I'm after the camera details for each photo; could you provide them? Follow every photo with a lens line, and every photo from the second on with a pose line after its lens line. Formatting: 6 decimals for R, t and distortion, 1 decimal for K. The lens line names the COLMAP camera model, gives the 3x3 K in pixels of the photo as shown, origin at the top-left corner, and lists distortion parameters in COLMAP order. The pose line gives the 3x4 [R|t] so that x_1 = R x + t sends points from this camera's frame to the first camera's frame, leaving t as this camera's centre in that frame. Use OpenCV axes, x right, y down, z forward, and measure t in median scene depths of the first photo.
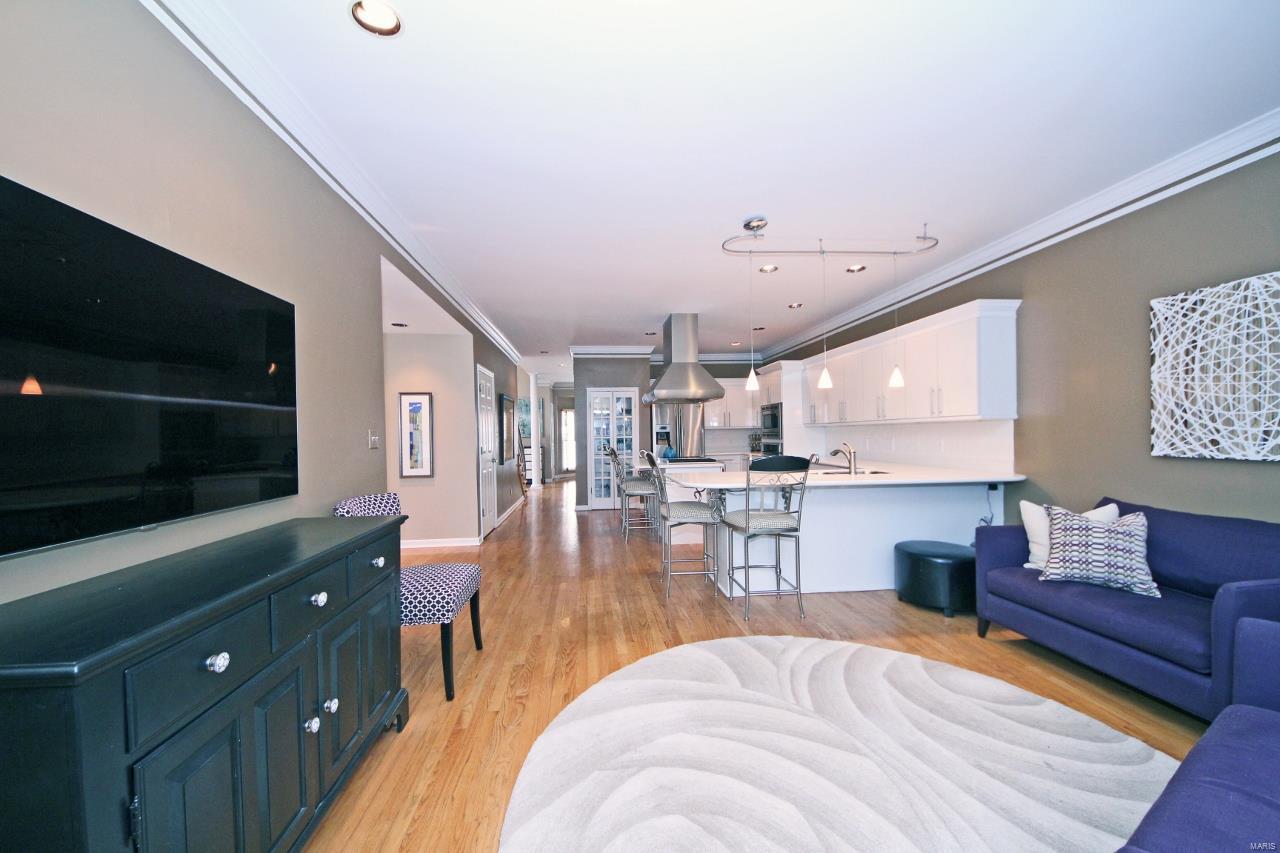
lens RADIAL K [[478.9, 0, 634.1], [0, 478.9, 437.1], [0, 0, 1]] dist [-0.017778, -0.000849]
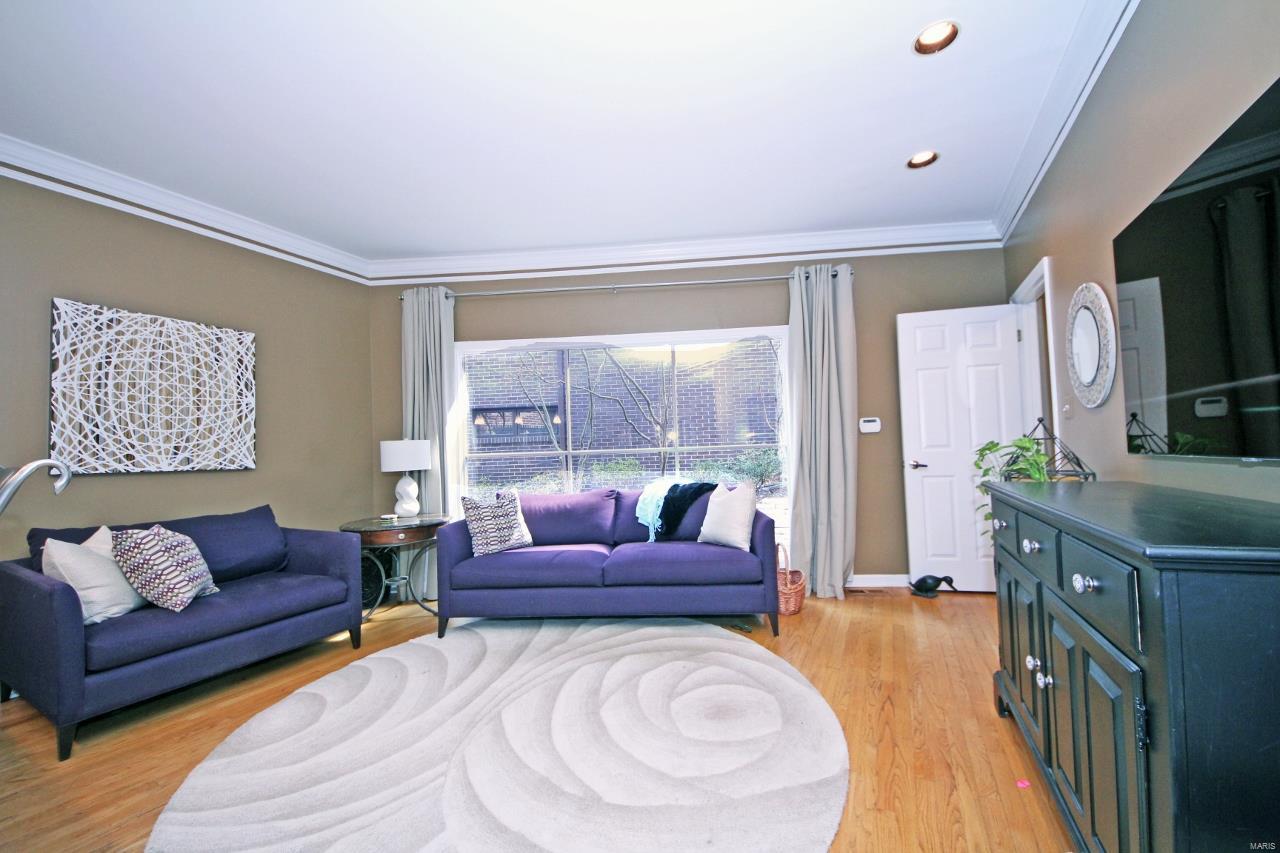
lens RADIAL K [[478.9, 0, 642.5], [0, 478.9, 438.8], [0, 0, 1]] dist [-0.017778, -0.000849]
pose [[-0.845978, 0.050410, 0.530830, -0.301067], [0.043156, 0.998728, -0.026066, 0.046778], [-0.531469, 0.000857, -0.847078, 1.246110]]
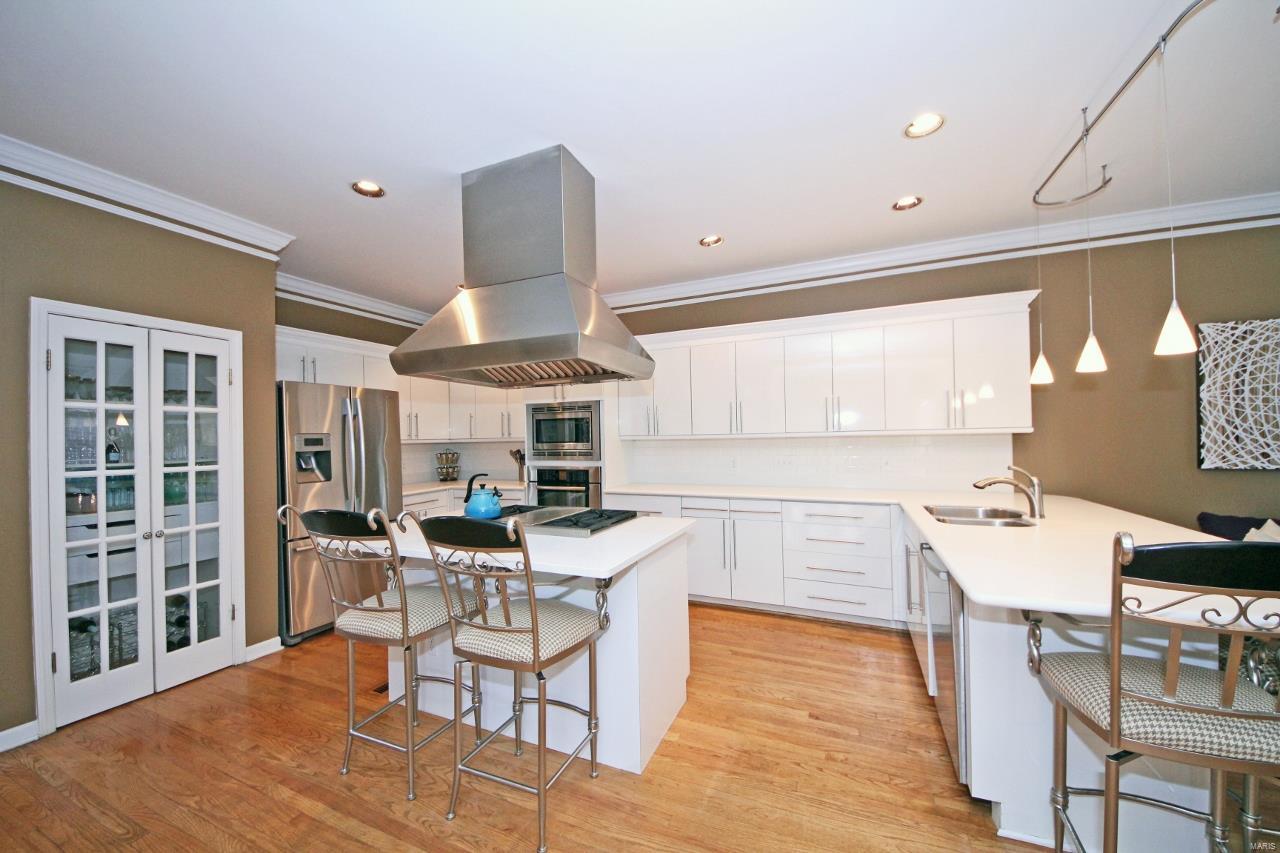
lens RADIAL K [[478.9, 0, 643.4], [0, 478.9, 438.1], [0, 0, 1]] dist [-0.017778, -0.000849]
pose [[0.489185, 0.010120, 0.872121, -0.488313], [0.015062, 0.999686, -0.020049, -0.030409], [-0.872050, 0.022943, 0.488879, 1.731786]]
